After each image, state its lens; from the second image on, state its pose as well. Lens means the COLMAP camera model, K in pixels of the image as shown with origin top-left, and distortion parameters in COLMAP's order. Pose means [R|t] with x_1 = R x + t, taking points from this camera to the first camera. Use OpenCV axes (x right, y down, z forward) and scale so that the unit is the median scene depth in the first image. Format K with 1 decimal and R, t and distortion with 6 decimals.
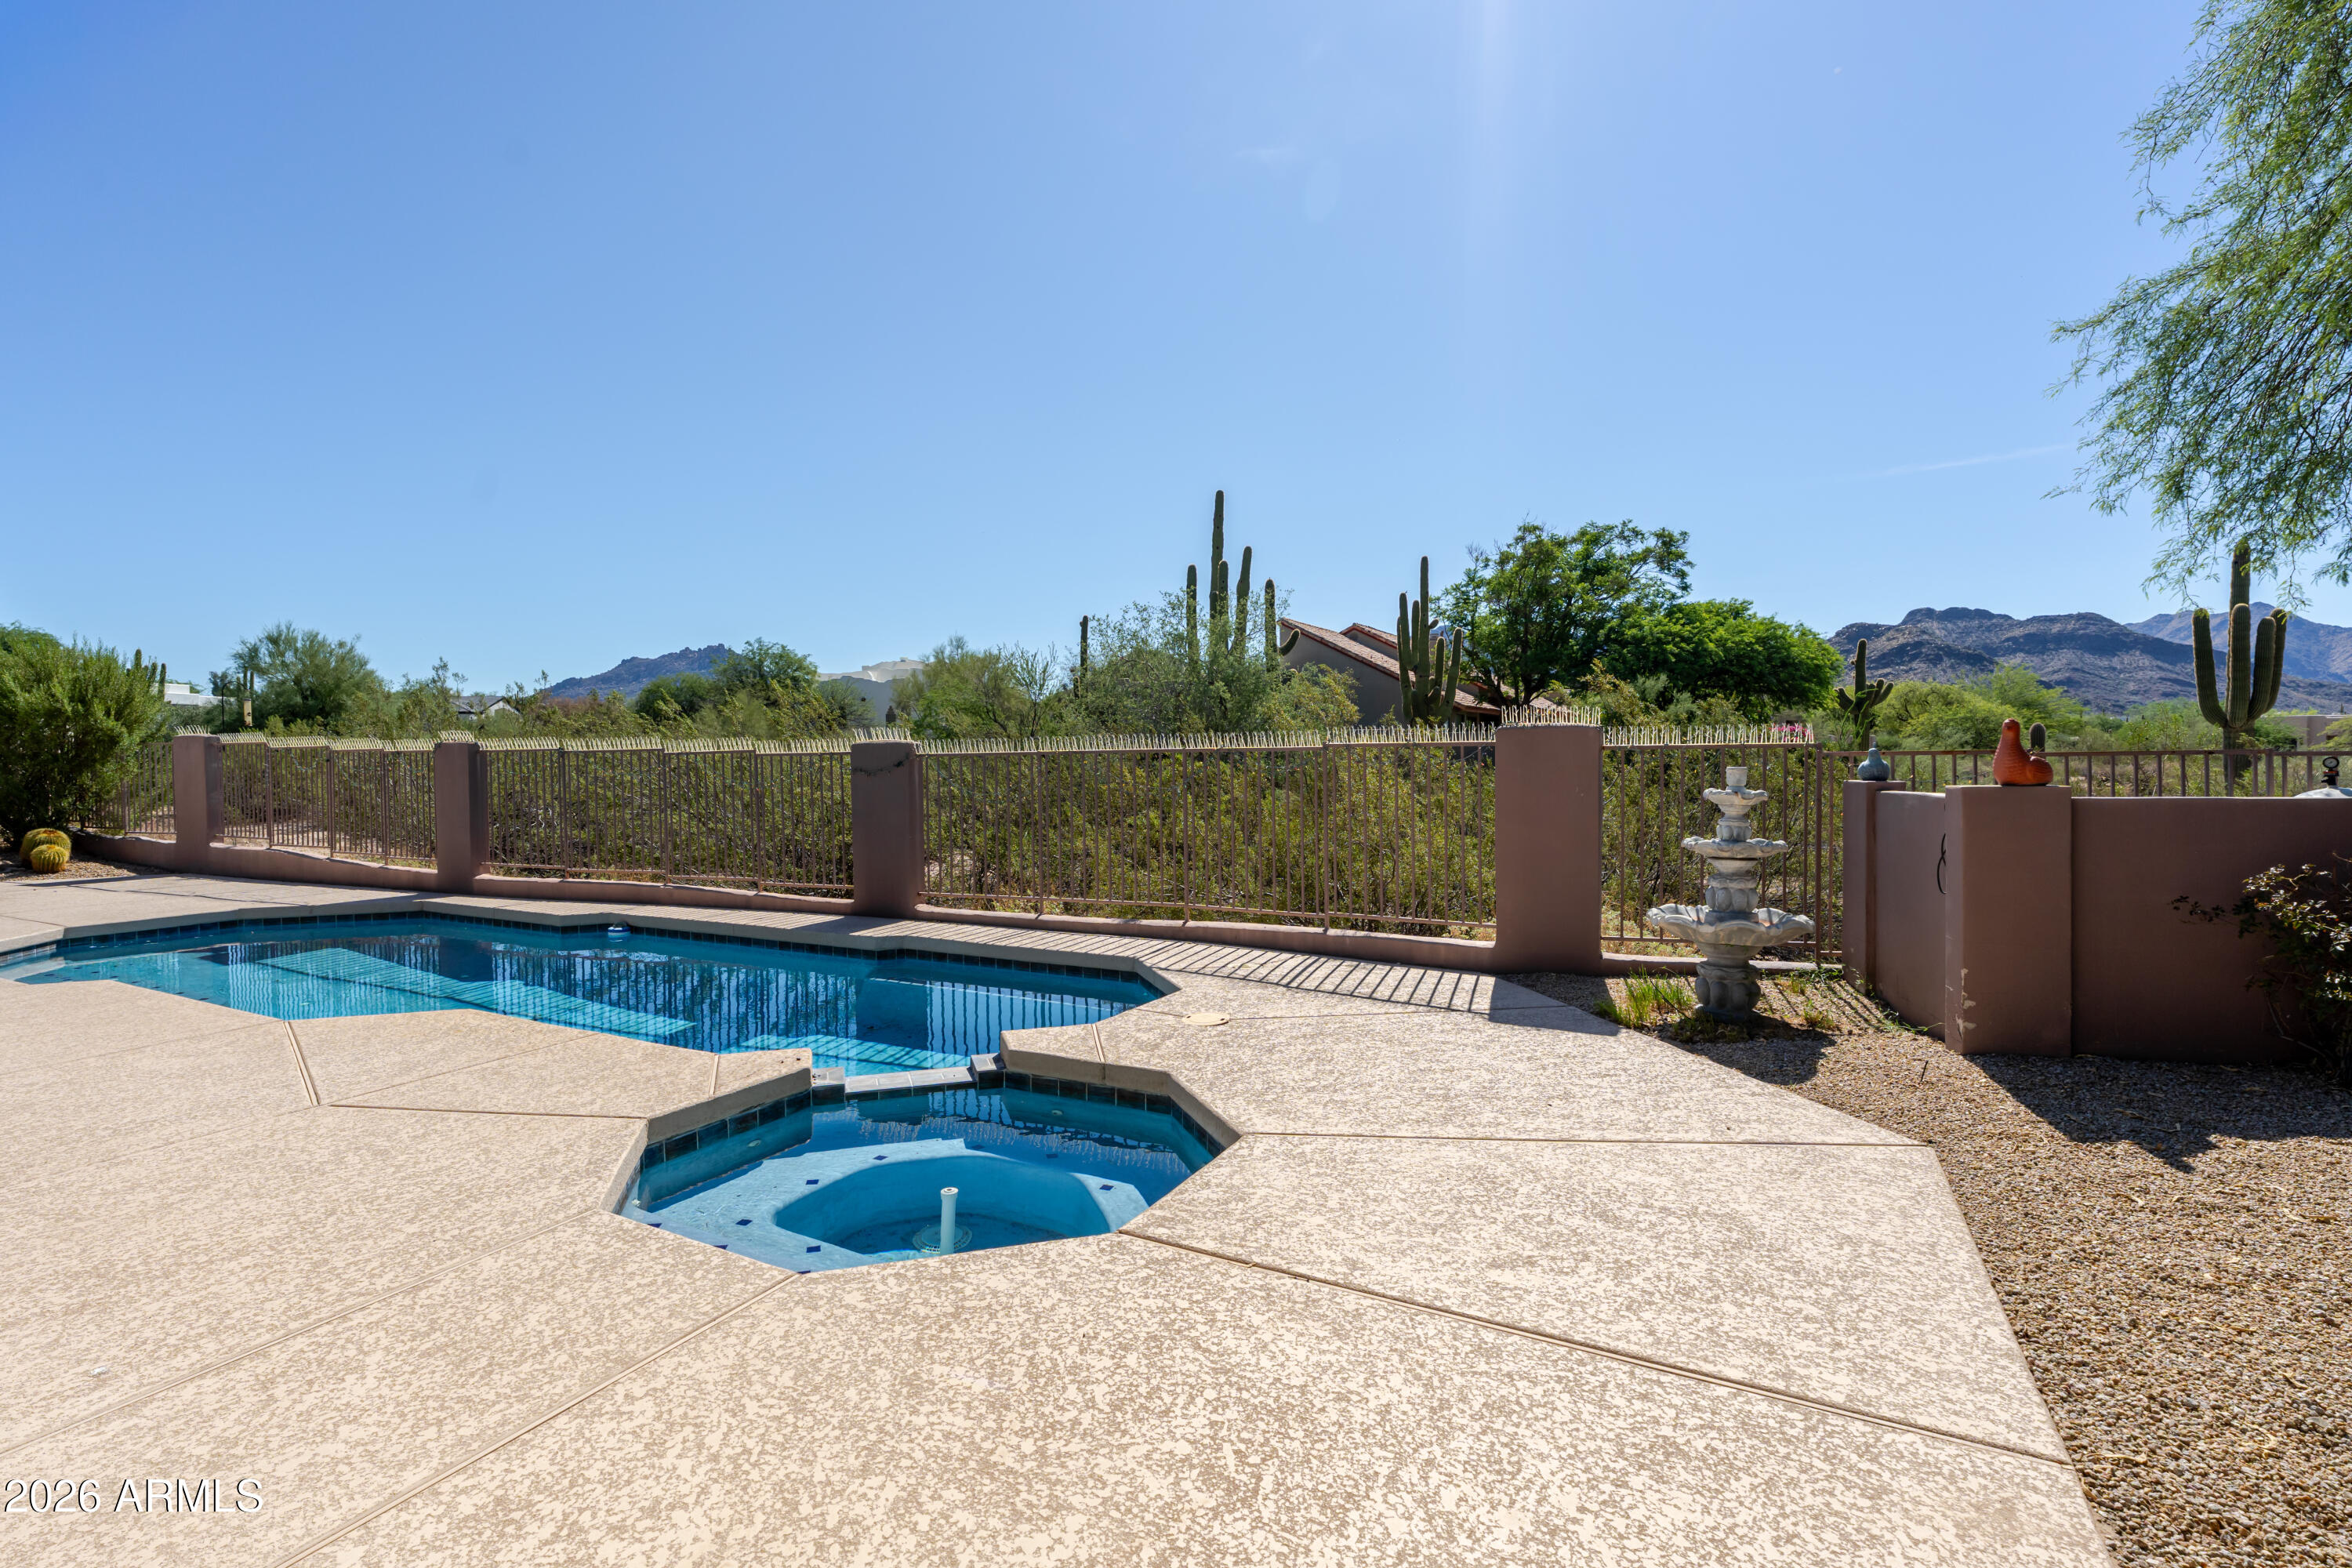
lens RADIAL K [[1110.9, 0, 1176.0], [0, 1110.9, 784.0], [0, 0, 1]] dist [-0.012224, 0.000161]
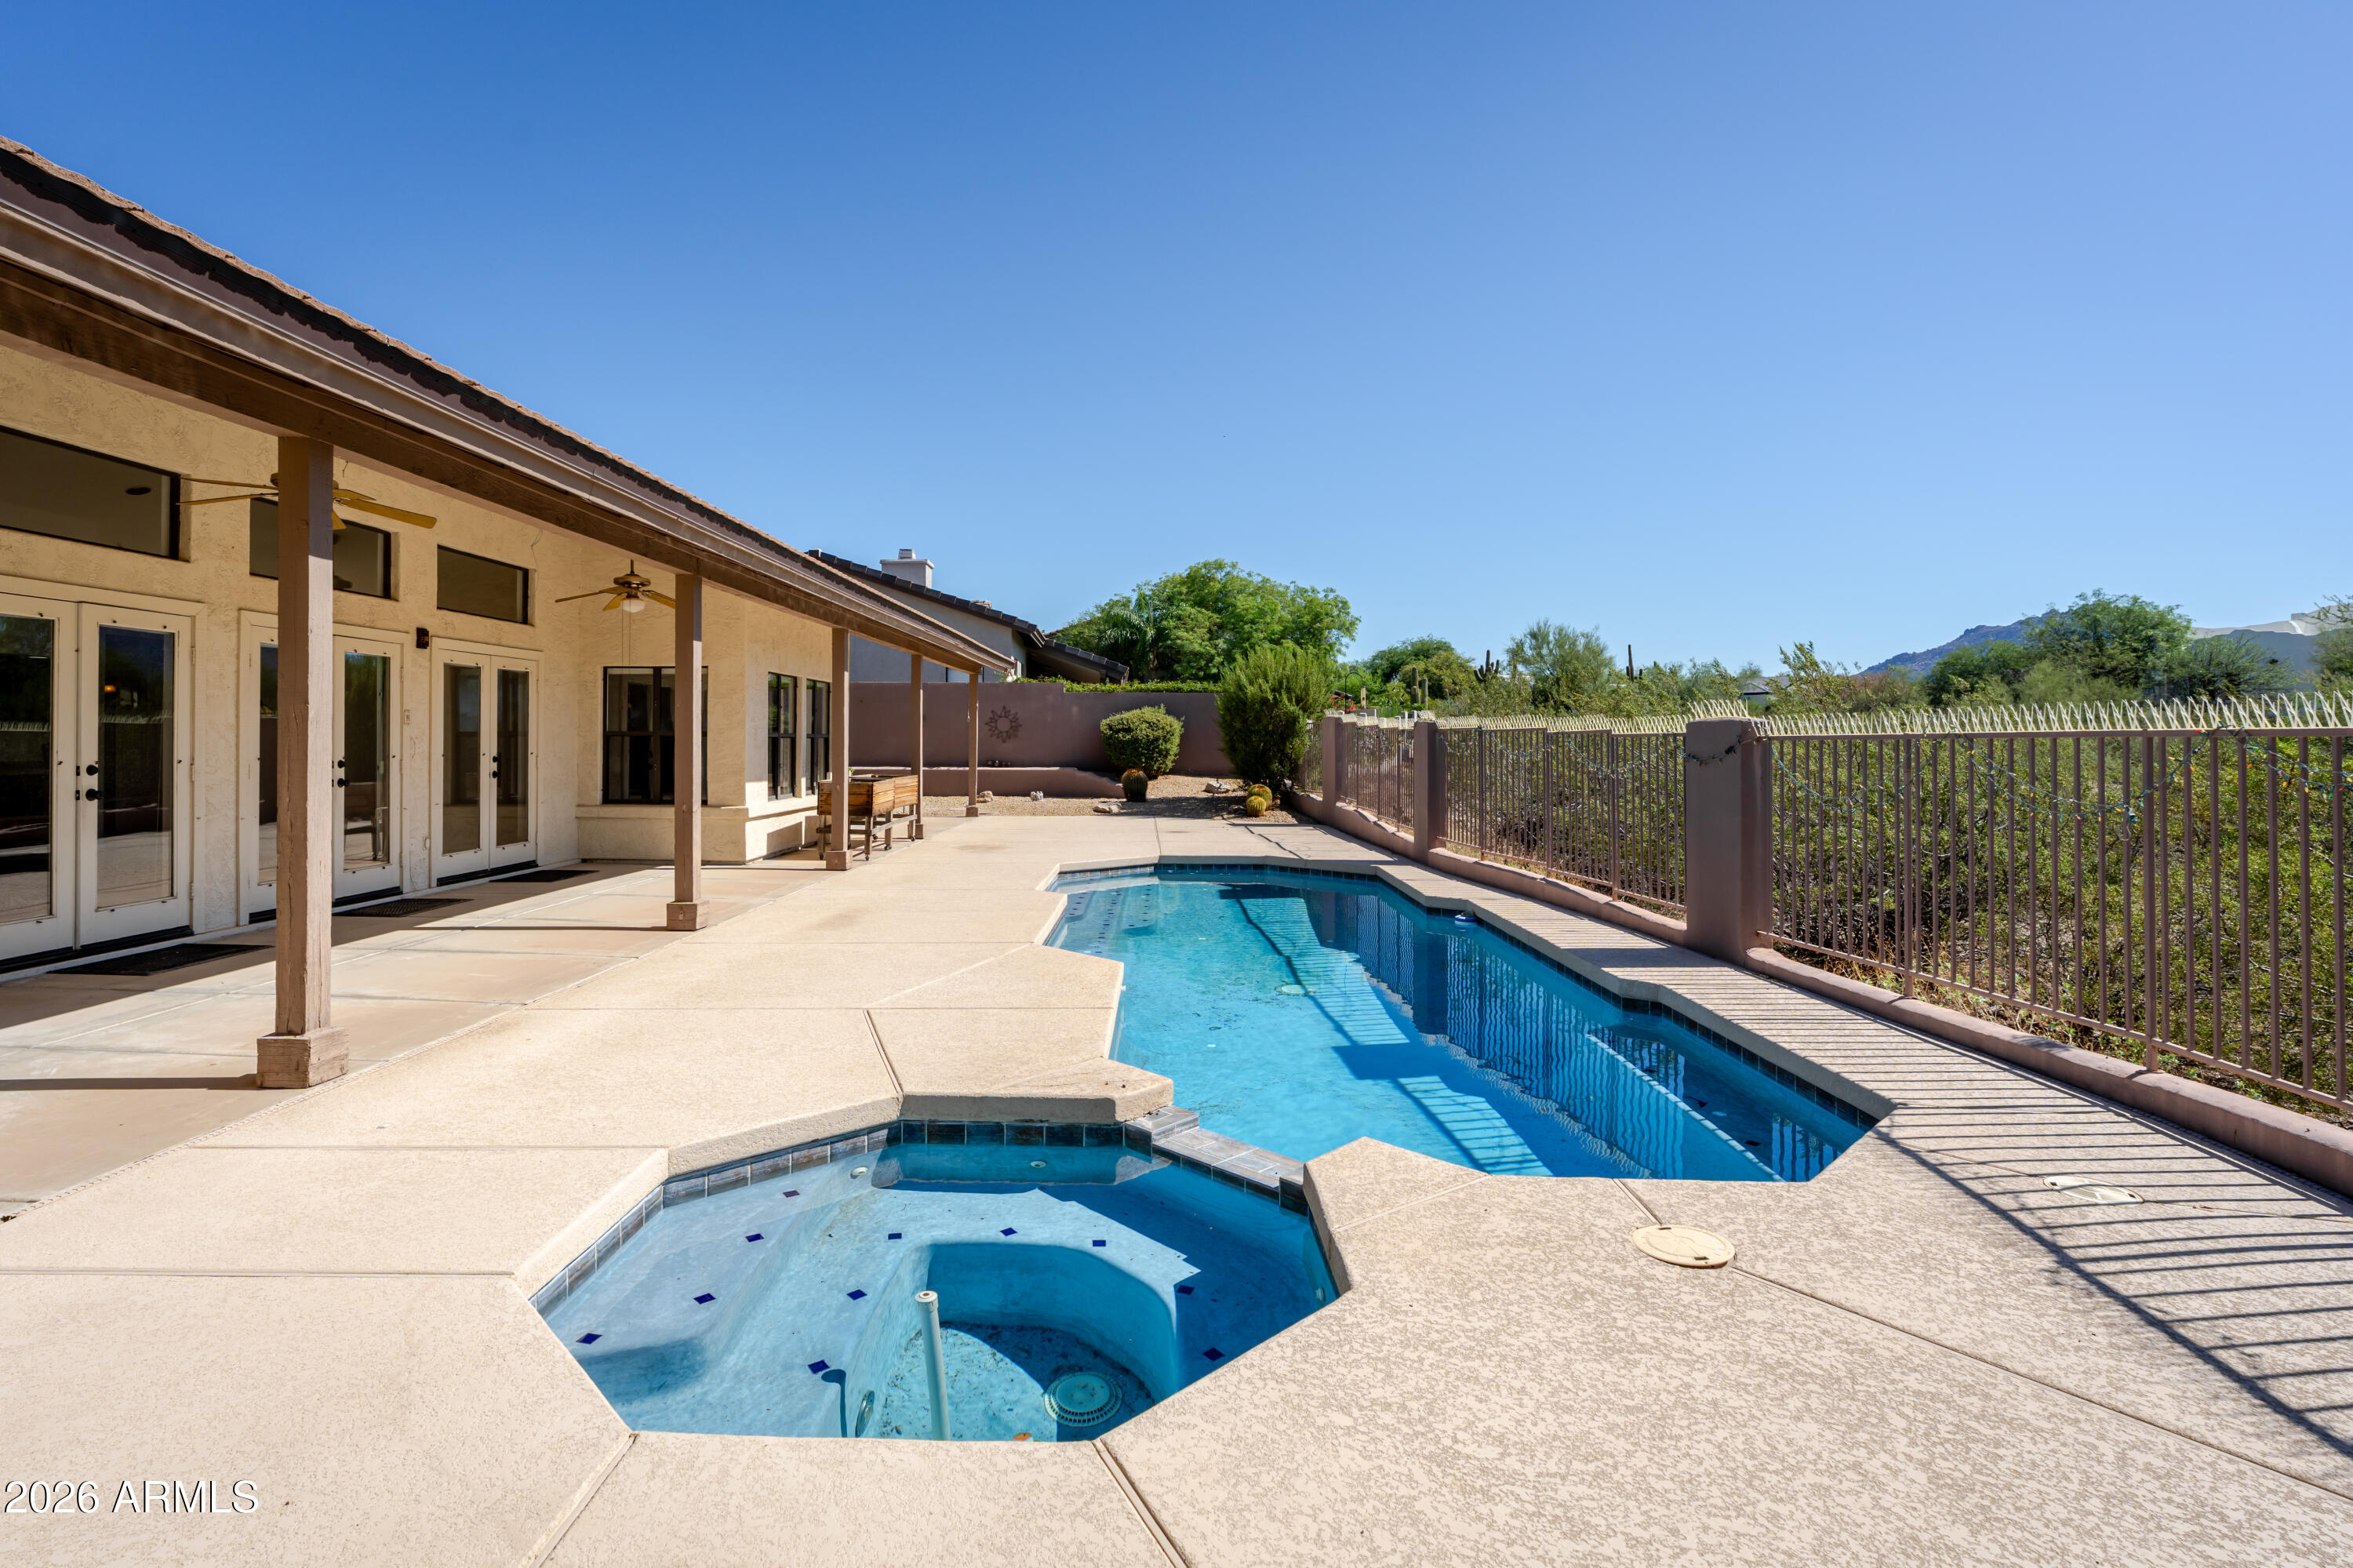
lens RADIAL K [[1129.2, 0, 1129.8], [0, 1129.2, 726.7], [0, 0, 1]] dist [-0.010101, 0.000177]
pose [[0.443942, 0.001495, -0.896054, 0.163129], [-0.032710, 0.999359, -0.014539, -0.005677], [0.895458, 0.035764, 0.443706, 0.226393]]
